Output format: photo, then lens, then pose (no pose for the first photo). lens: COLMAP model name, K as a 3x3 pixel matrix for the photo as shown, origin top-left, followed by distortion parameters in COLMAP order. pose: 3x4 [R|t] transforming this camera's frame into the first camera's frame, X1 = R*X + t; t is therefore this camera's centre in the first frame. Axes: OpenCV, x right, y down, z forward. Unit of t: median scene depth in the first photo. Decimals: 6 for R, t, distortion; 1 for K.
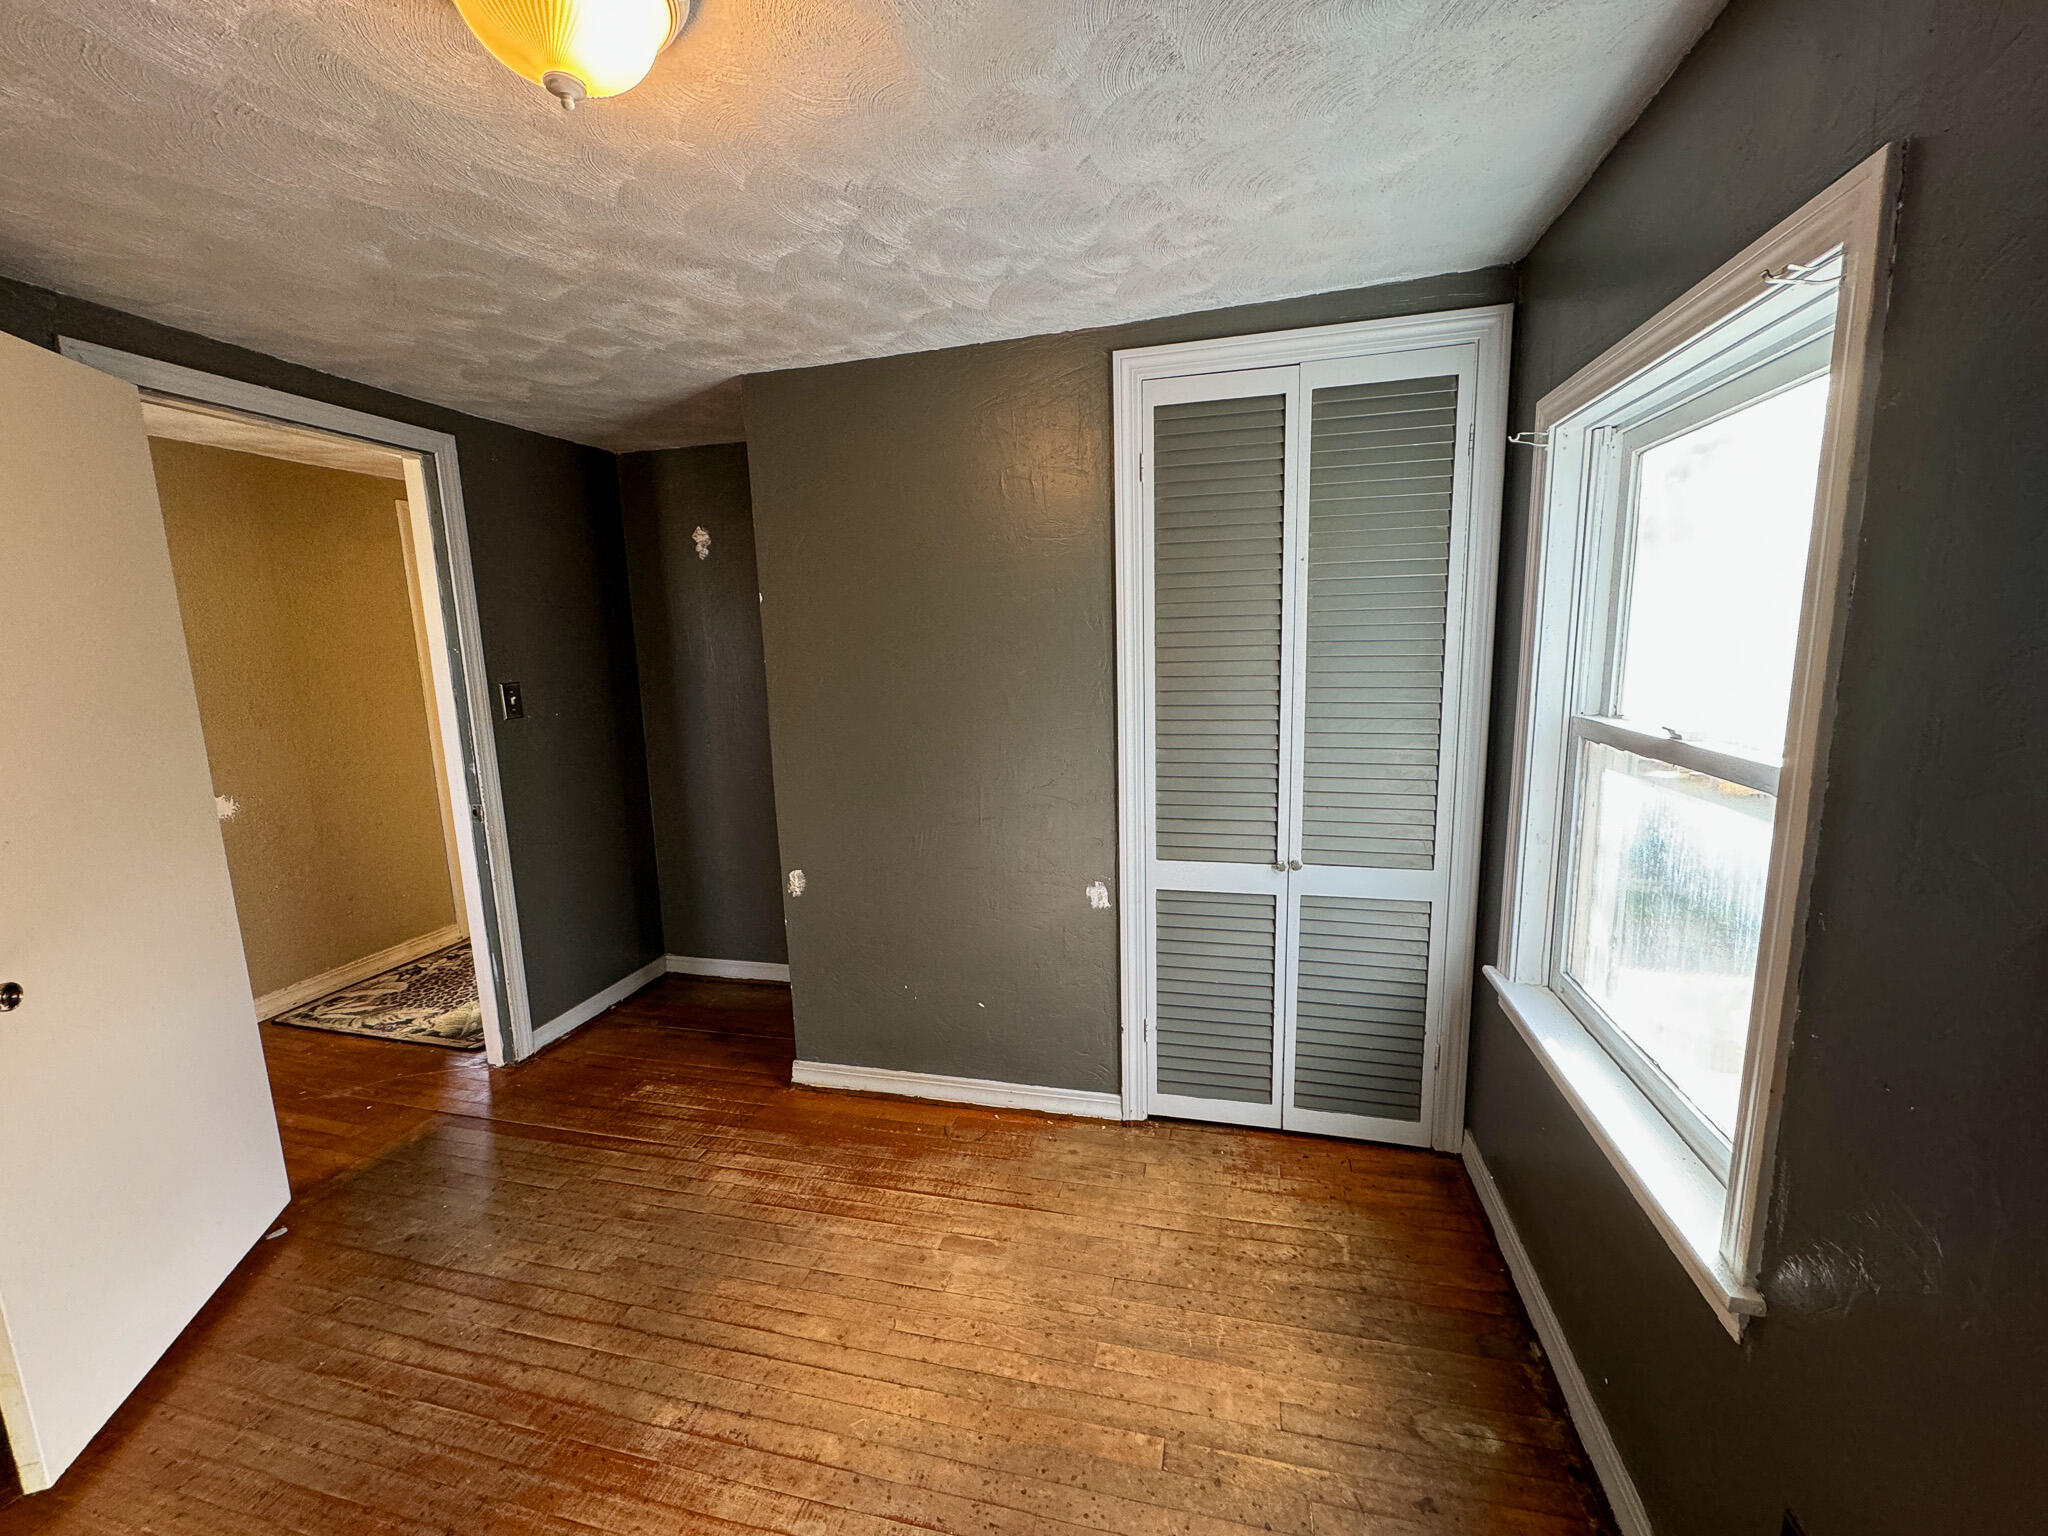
lens RADIAL K [[807.3, 0, 1021.8], [0, 807.3, 764.6], [0, 0, 1]] dist [-0.002189, -0.000075]
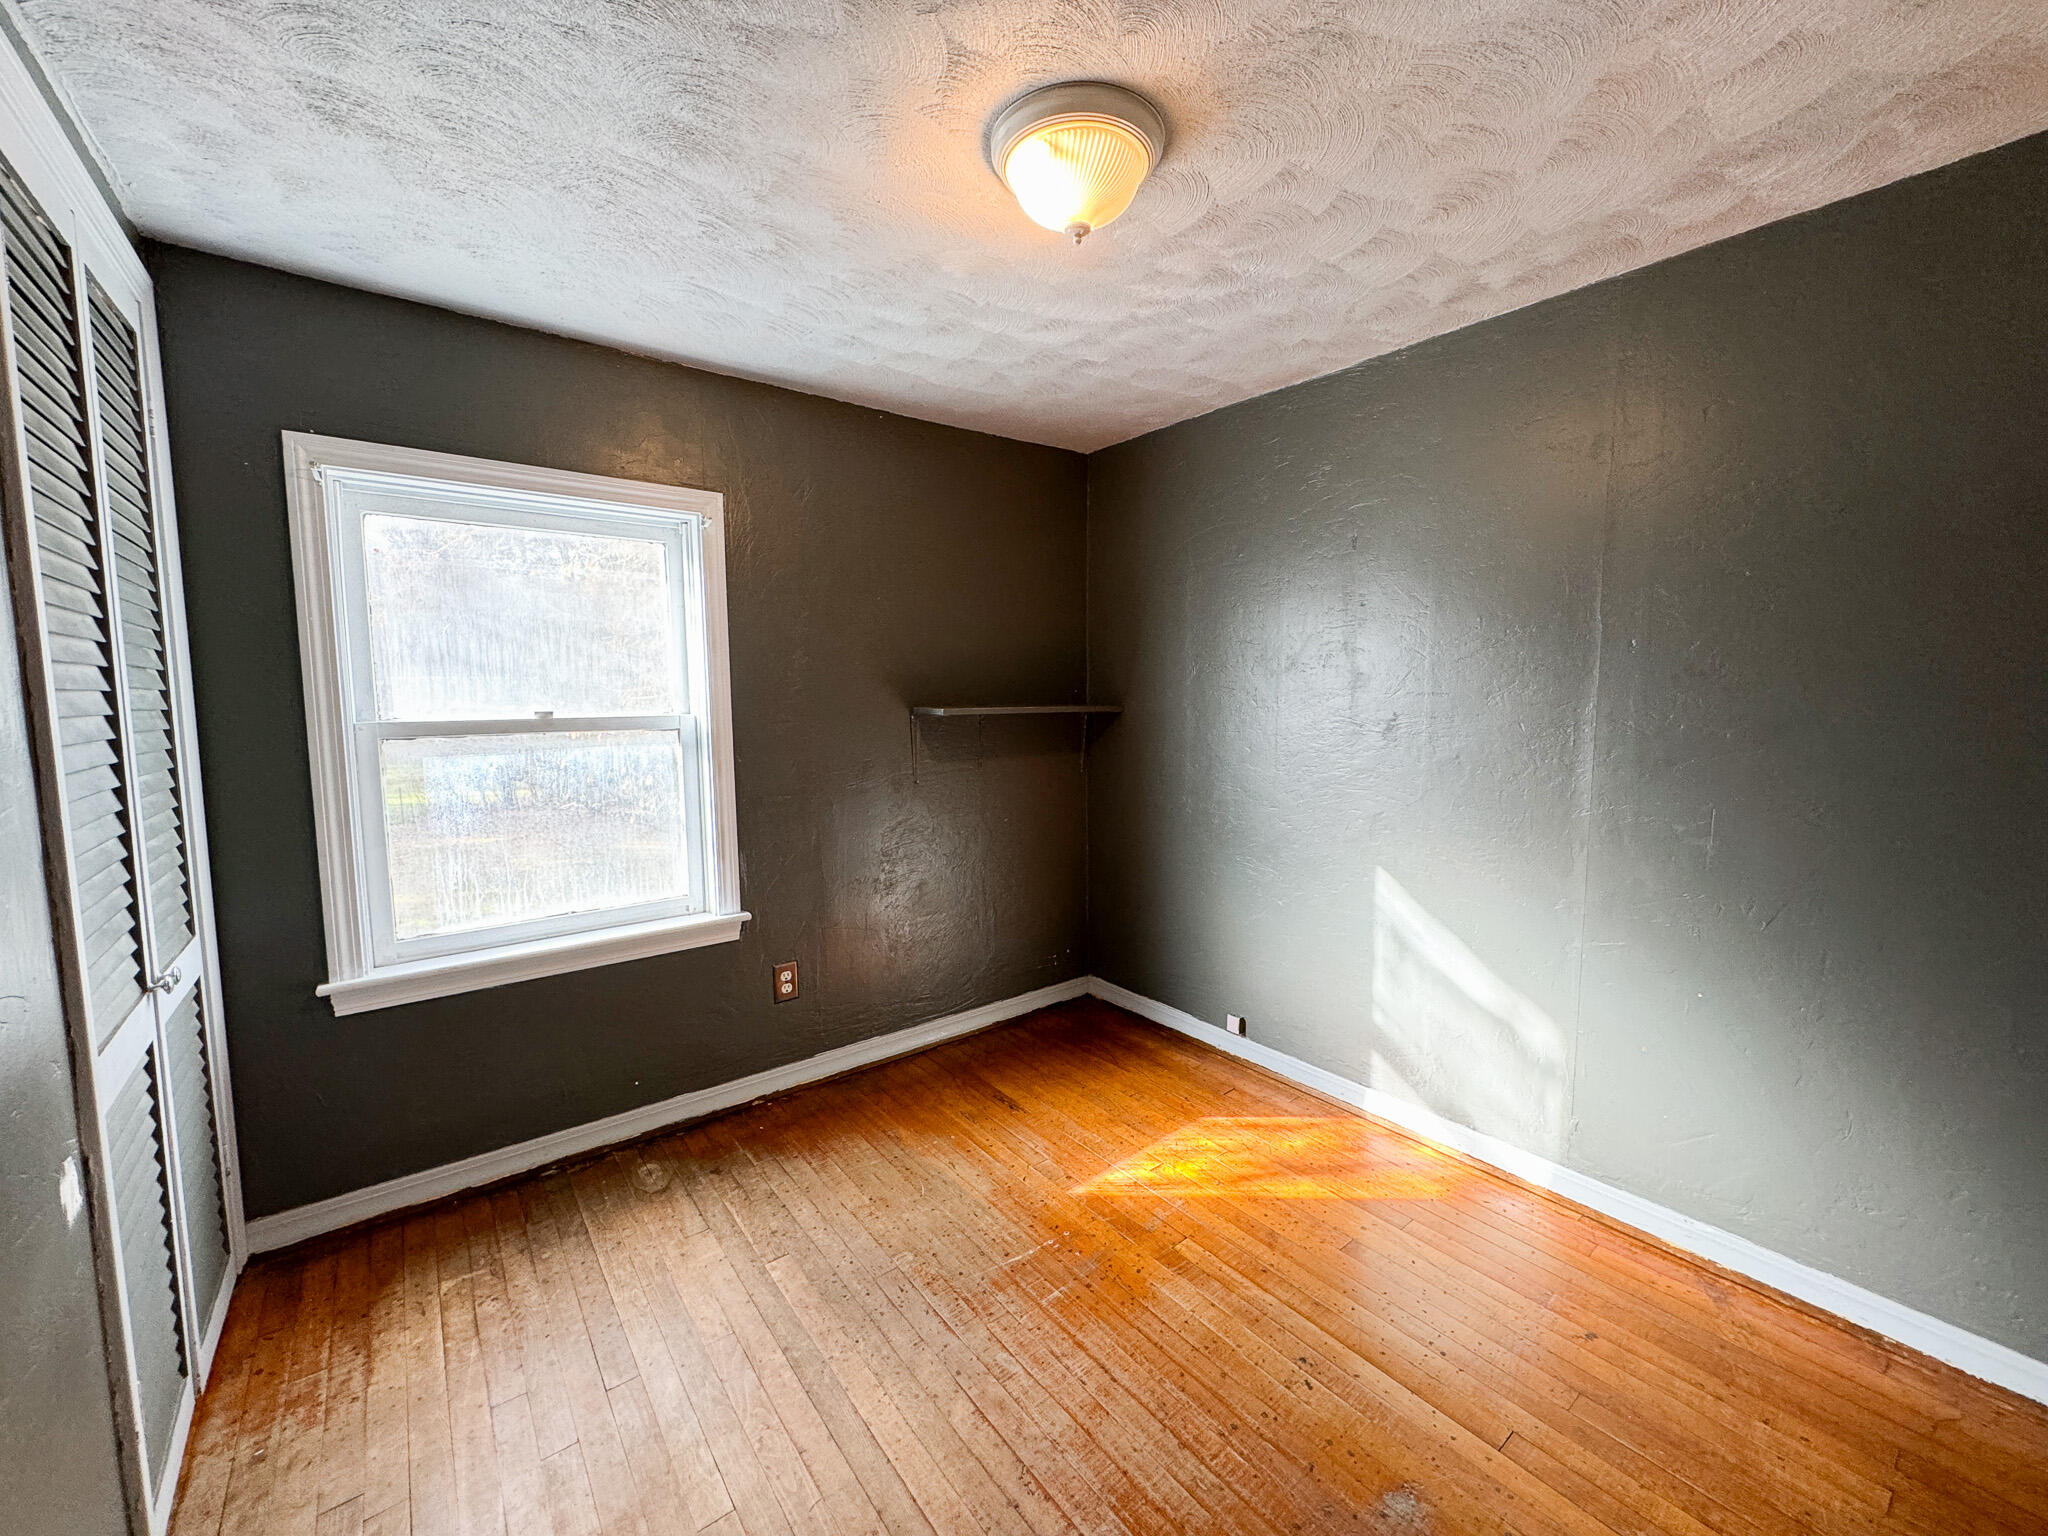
lens RADIAL K [[807.3, 0, 1022.7], [0, 807.3, 763.1], [0, 0, 1]] dist [-0.002189, -0.000075]
pose [[-0.788602, -0.023547, 0.614453, -0.720054], [0.125244, 0.972168, 0.197997, -0.104229], [-0.602014, 0.233097, -0.763704, 1.228117]]
